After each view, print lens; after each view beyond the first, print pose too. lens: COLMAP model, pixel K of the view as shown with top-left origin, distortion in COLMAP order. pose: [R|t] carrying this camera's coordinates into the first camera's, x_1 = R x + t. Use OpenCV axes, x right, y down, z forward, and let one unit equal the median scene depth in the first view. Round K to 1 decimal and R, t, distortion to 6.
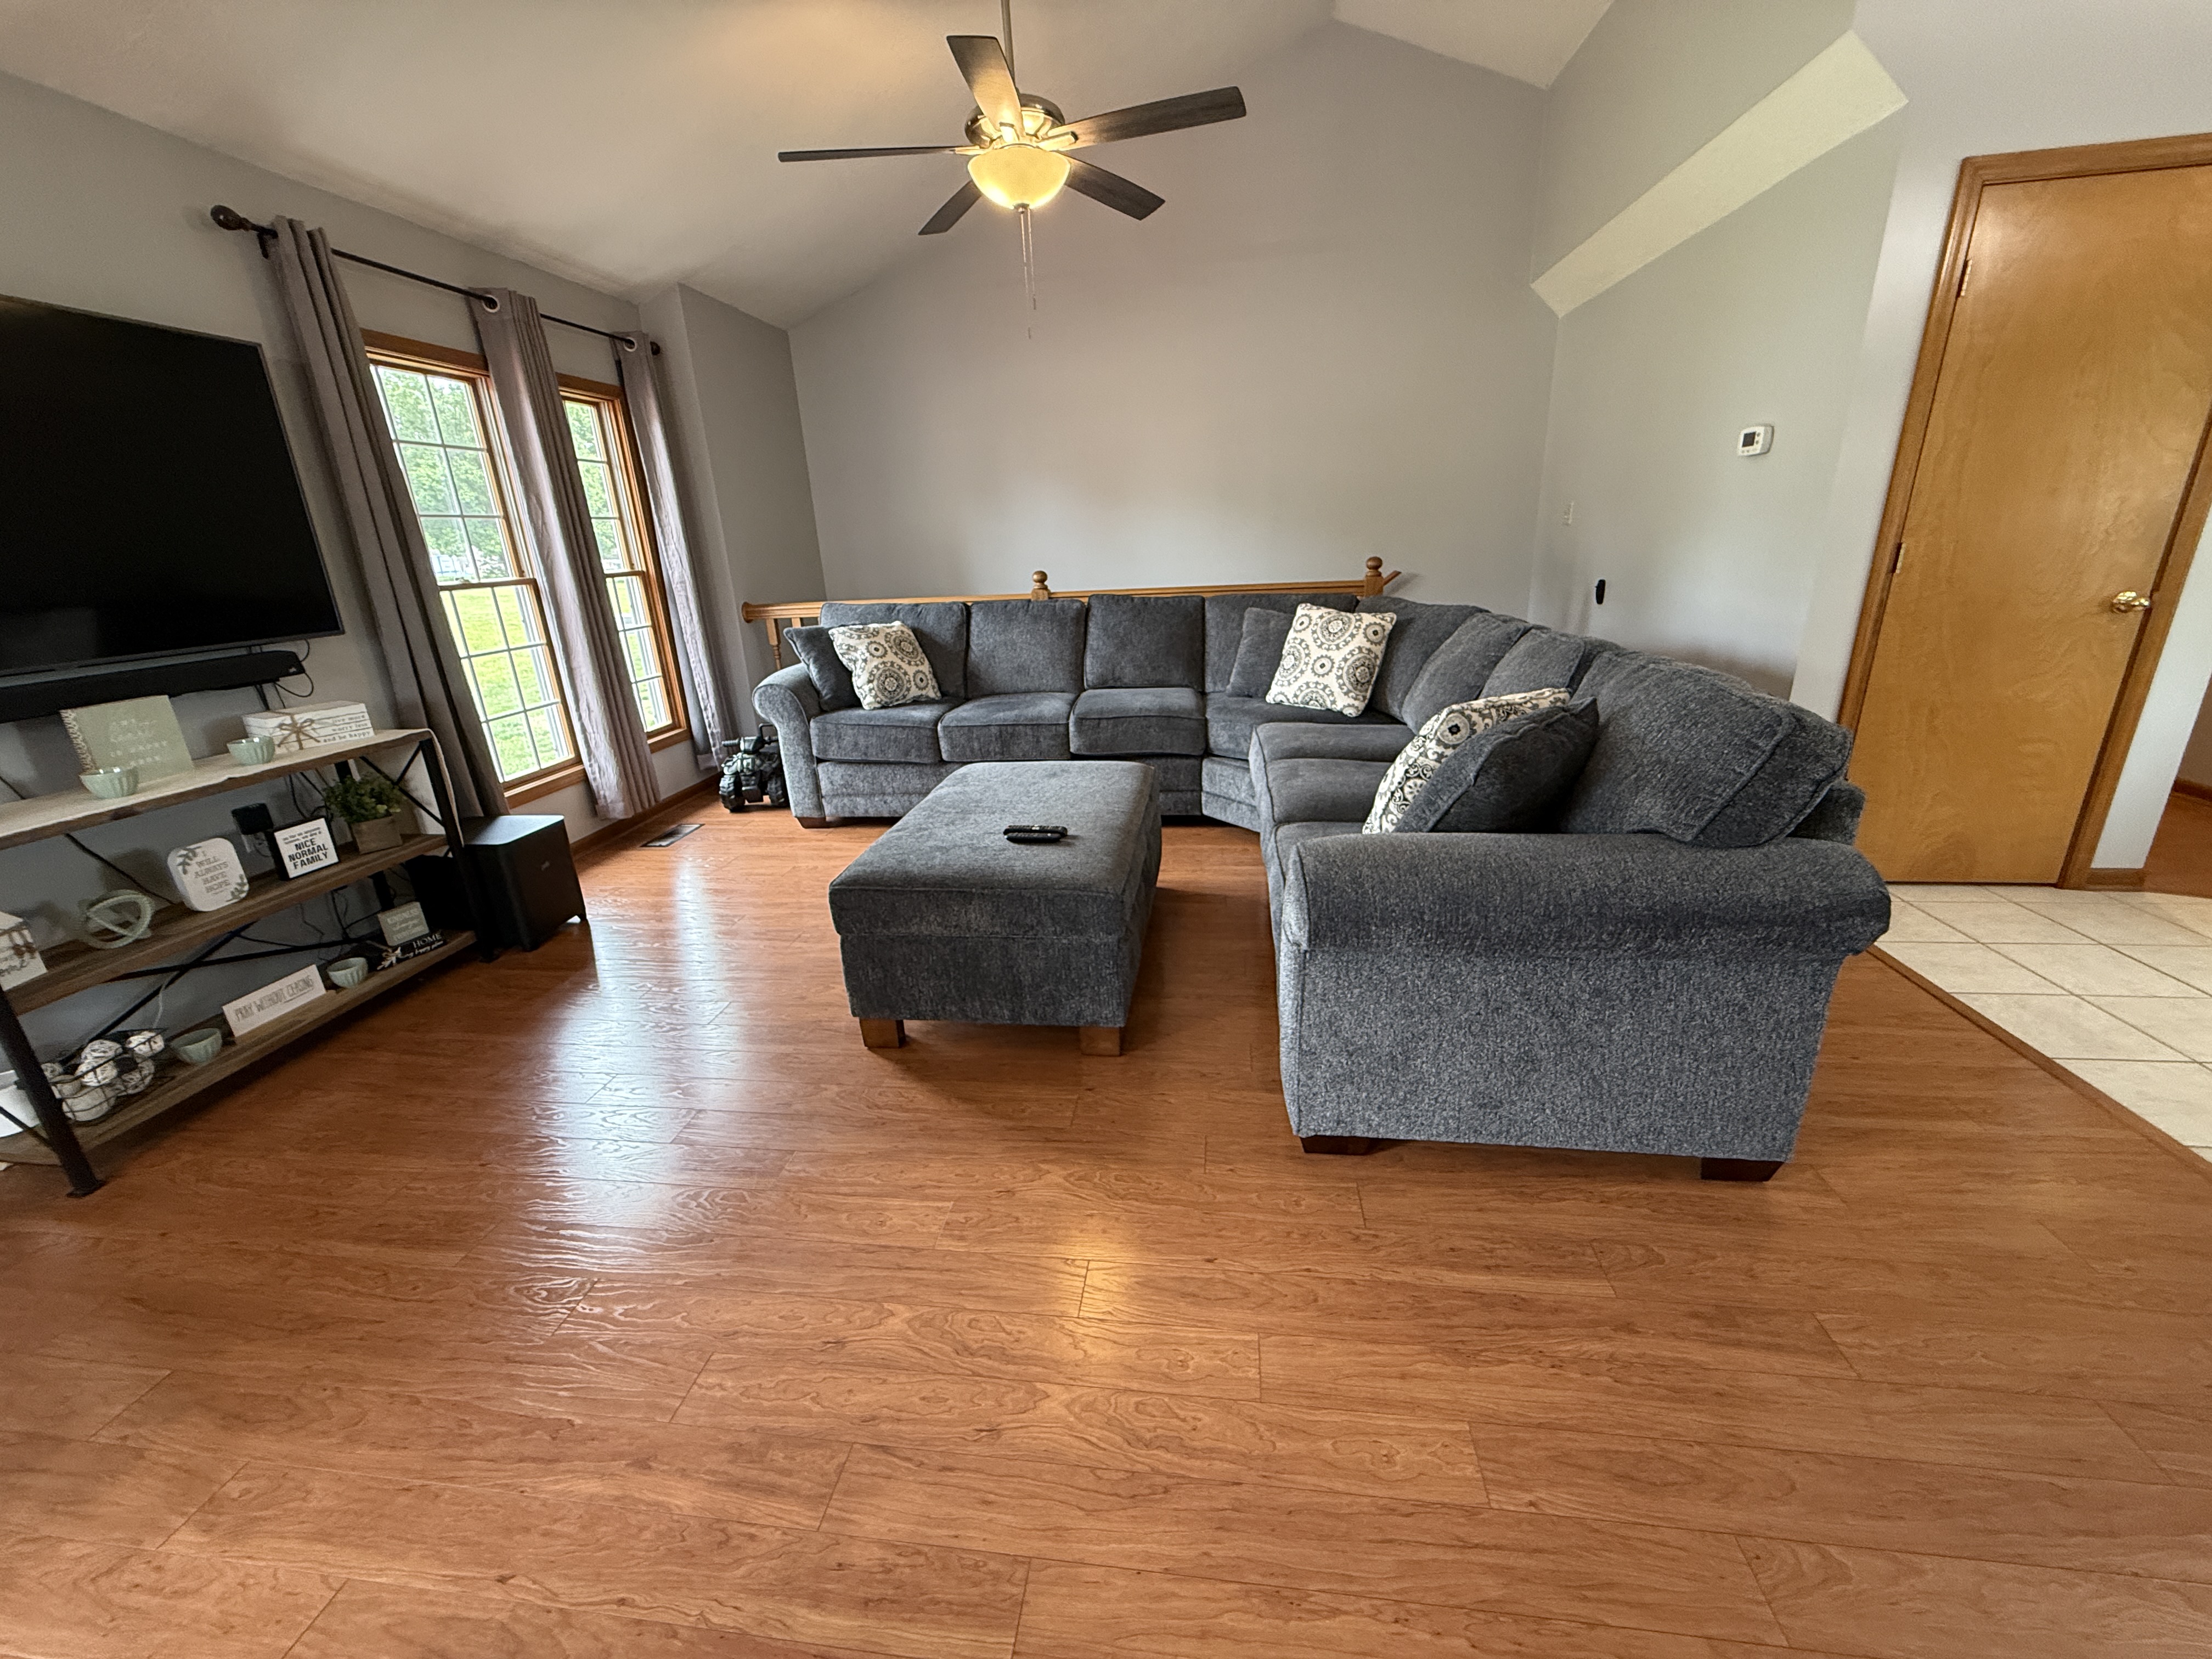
lens RADIAL K [[881.5, 0, 1102.8], [0, 881.5, 830.2], [0, 0, 1]] dist [0.000212, -0.000356]
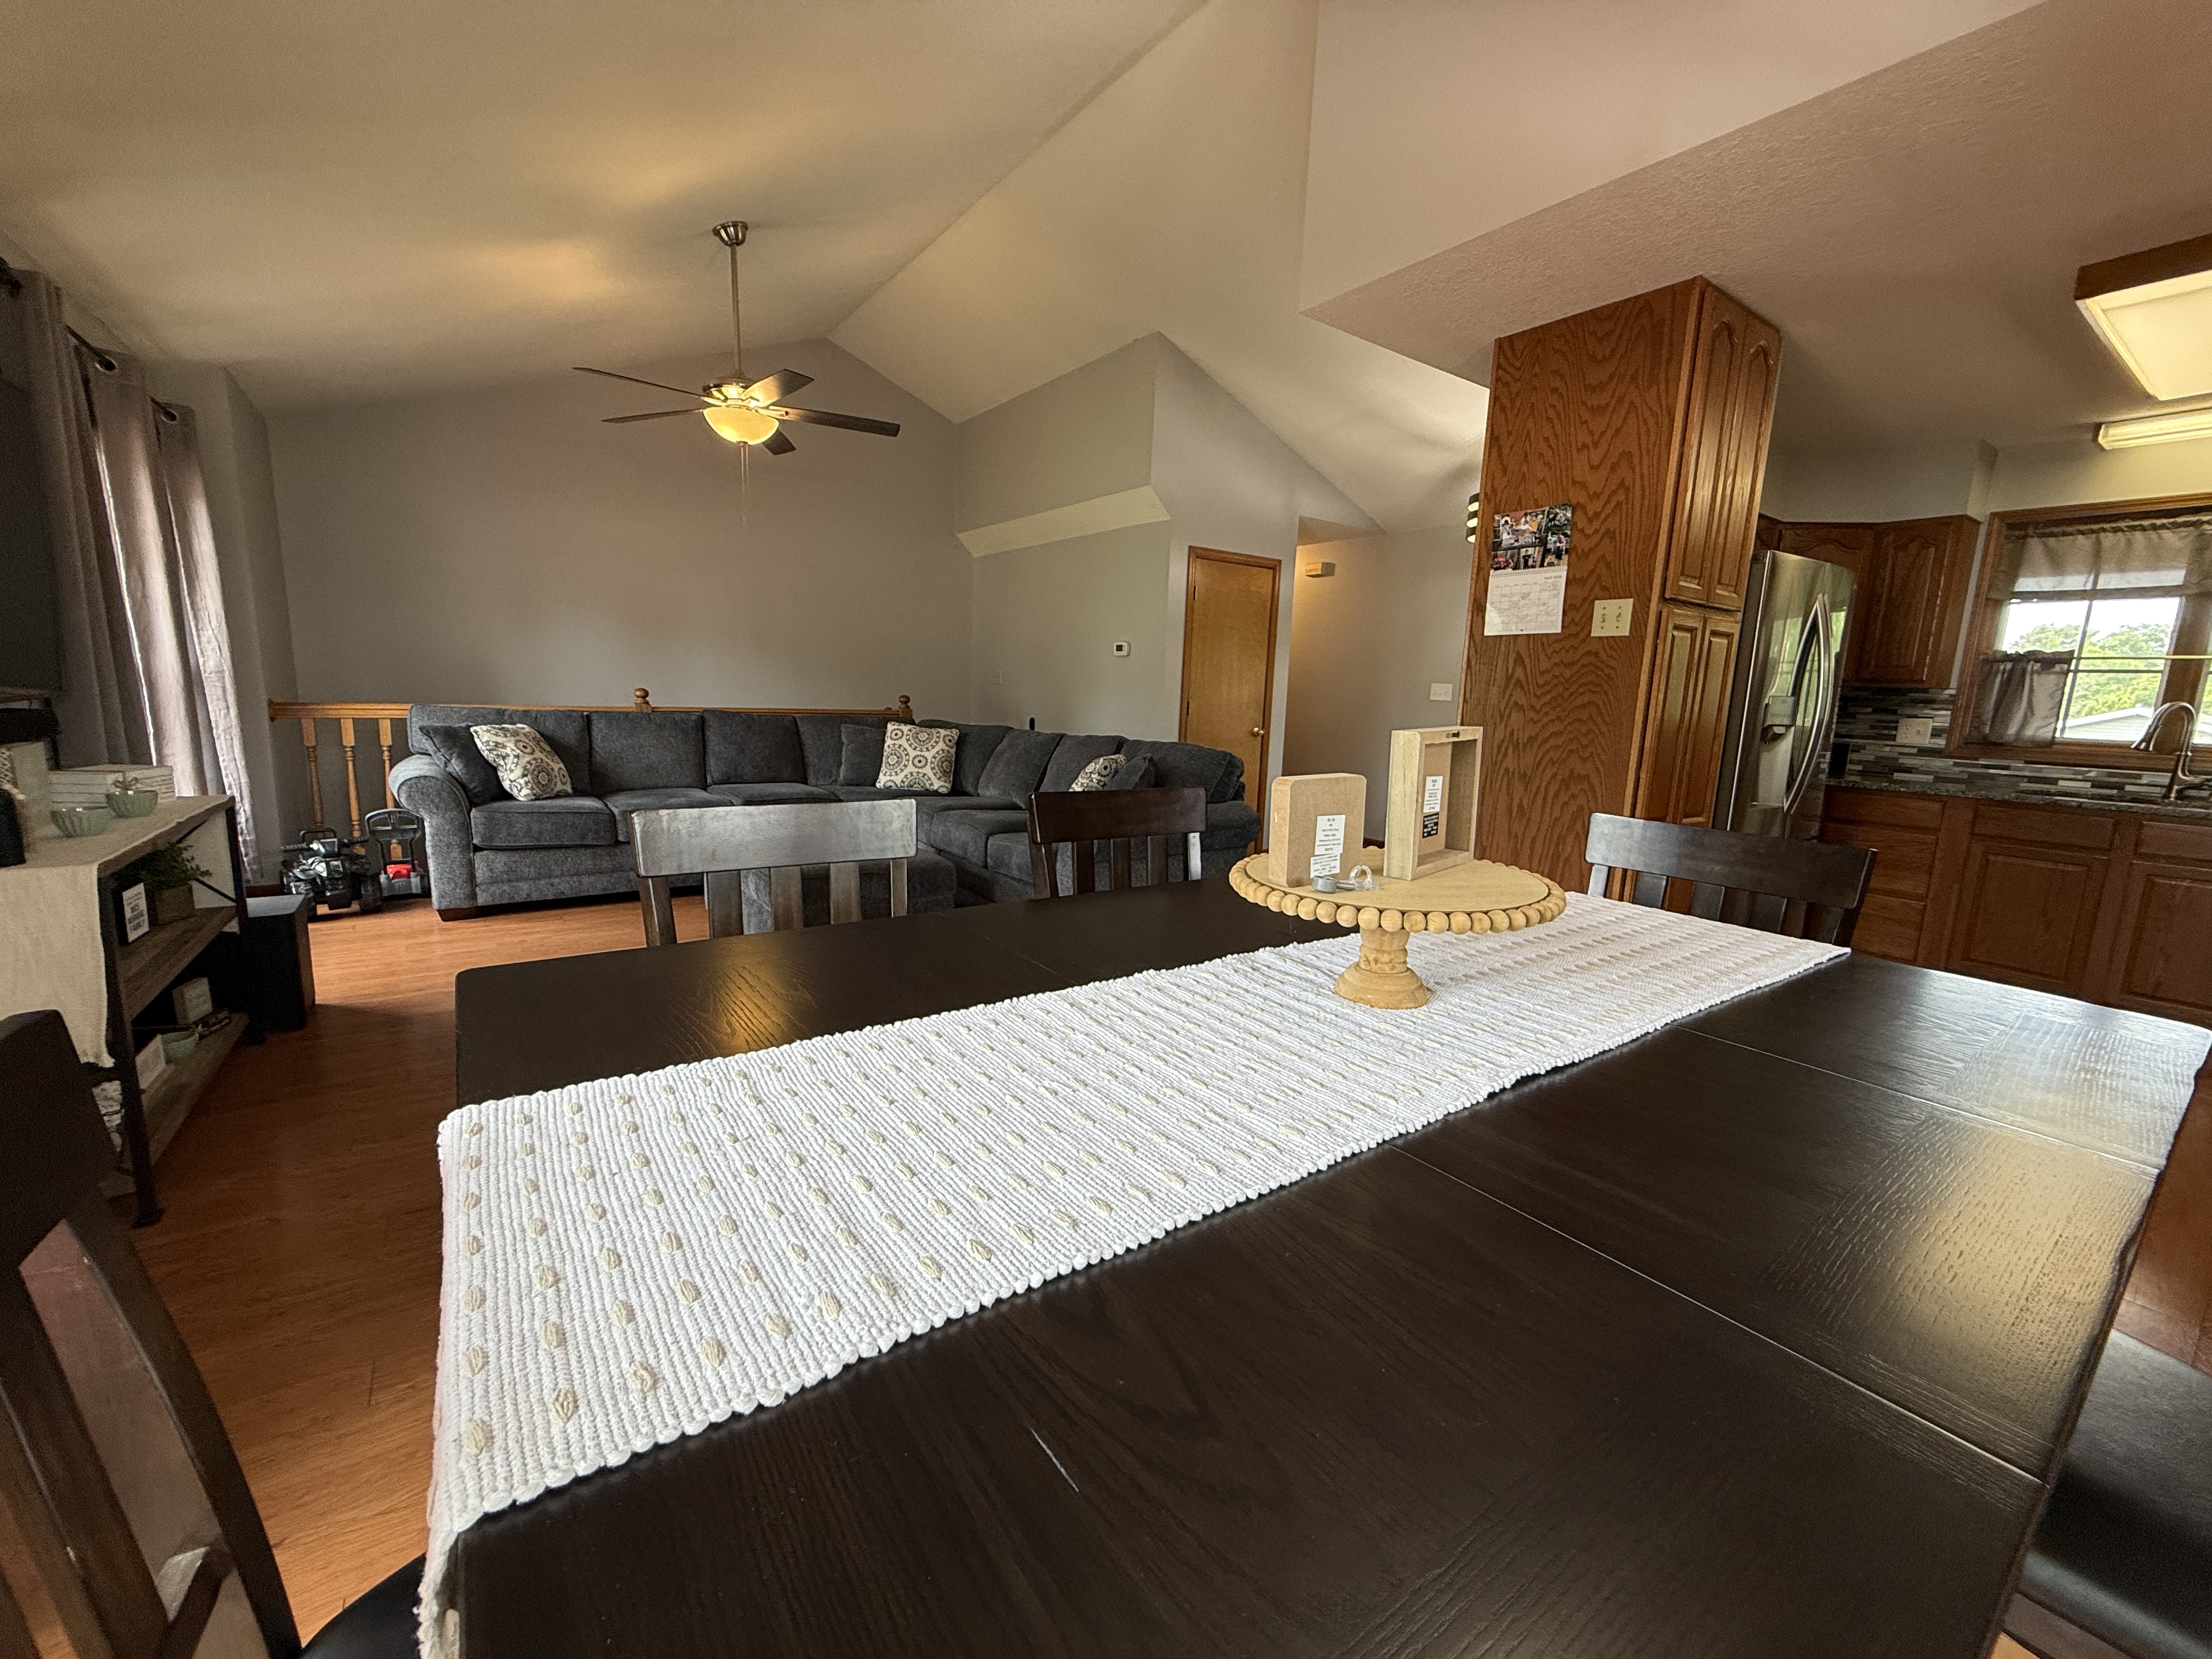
lens RADIAL K [[881.5, 0, 1099.8], [0, 881.5, 827.4], [0, 0, 1]] dist [0.000212, -0.000356]
pose [[0.723182, -0.037181, 0.689656, -0.536518], [0.153896, 0.982120, -0.108429, 0.126732], [-0.673294, 0.184550, 0.715973, -0.247716]]
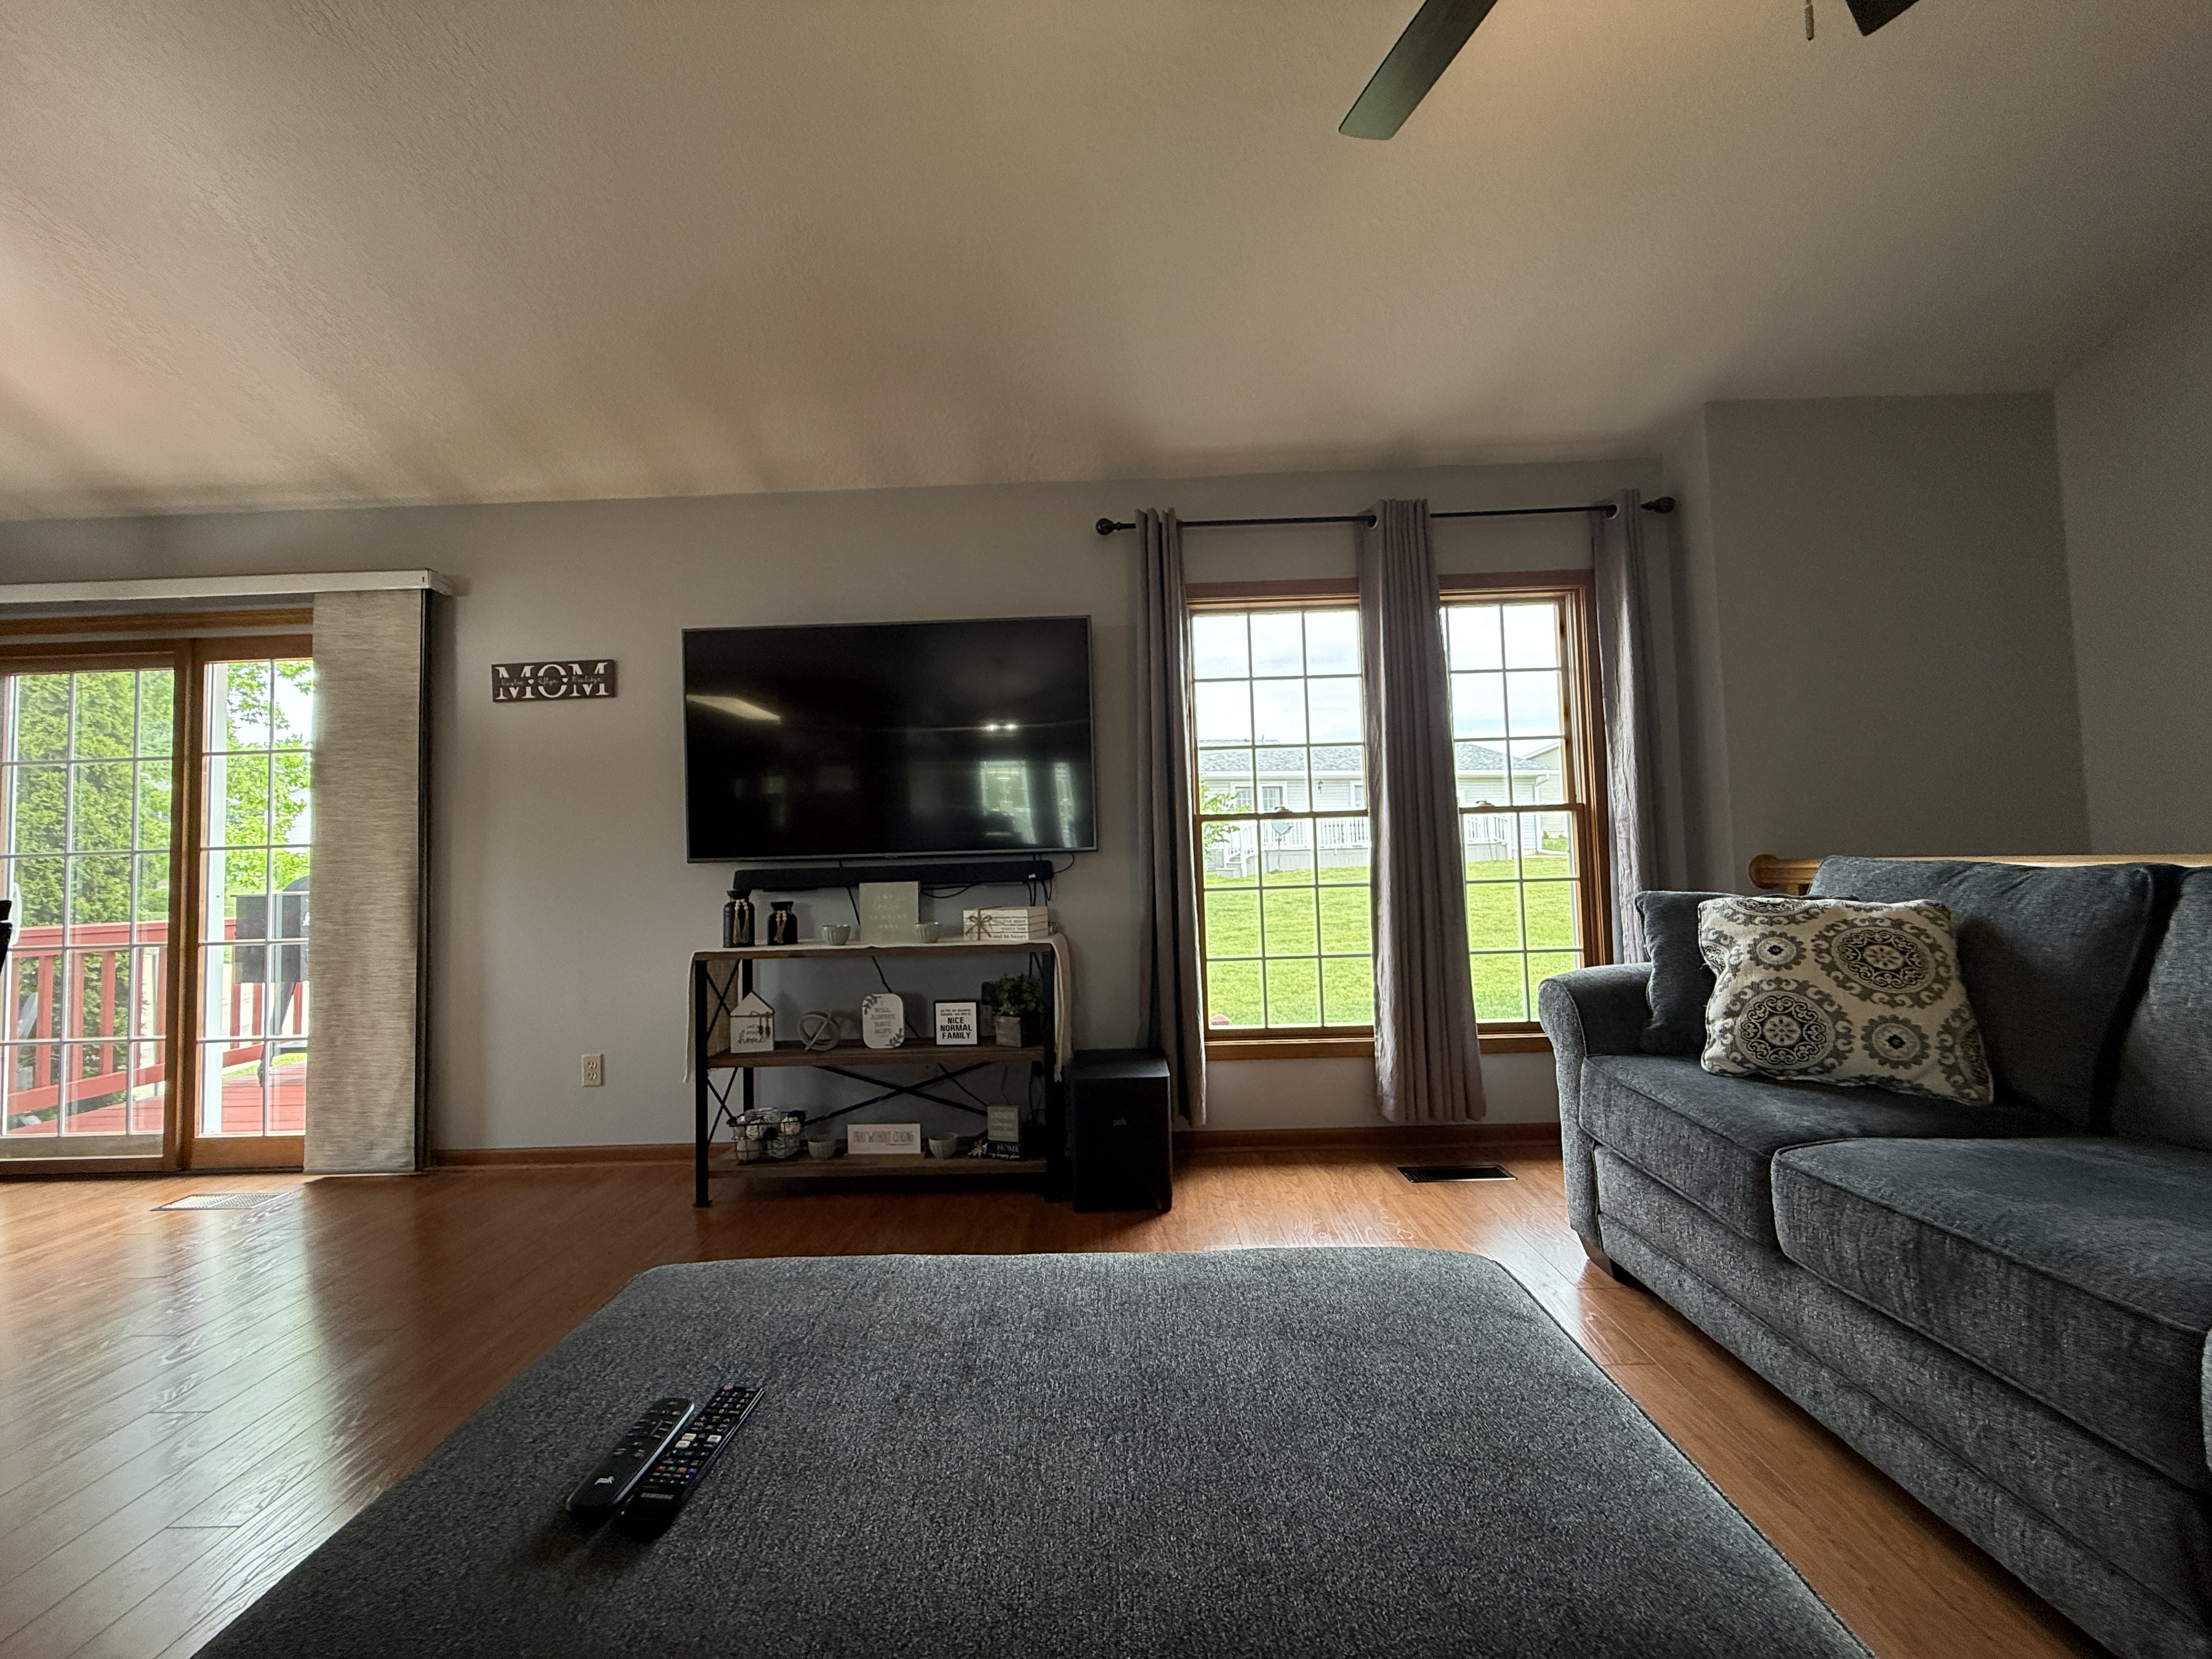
lens RADIAL K [[881.5, 0, 1102.0], [0, 881.5, 825.0], [0, 0, 1]] dist [0.000212, -0.000356]
pose [[0.117179, -0.001815, -0.993109, 0.167690], [-0.295739, 0.954566, -0.036640, -0.159289], [0.948055, 0.297995, 0.111319, 0.649731]]
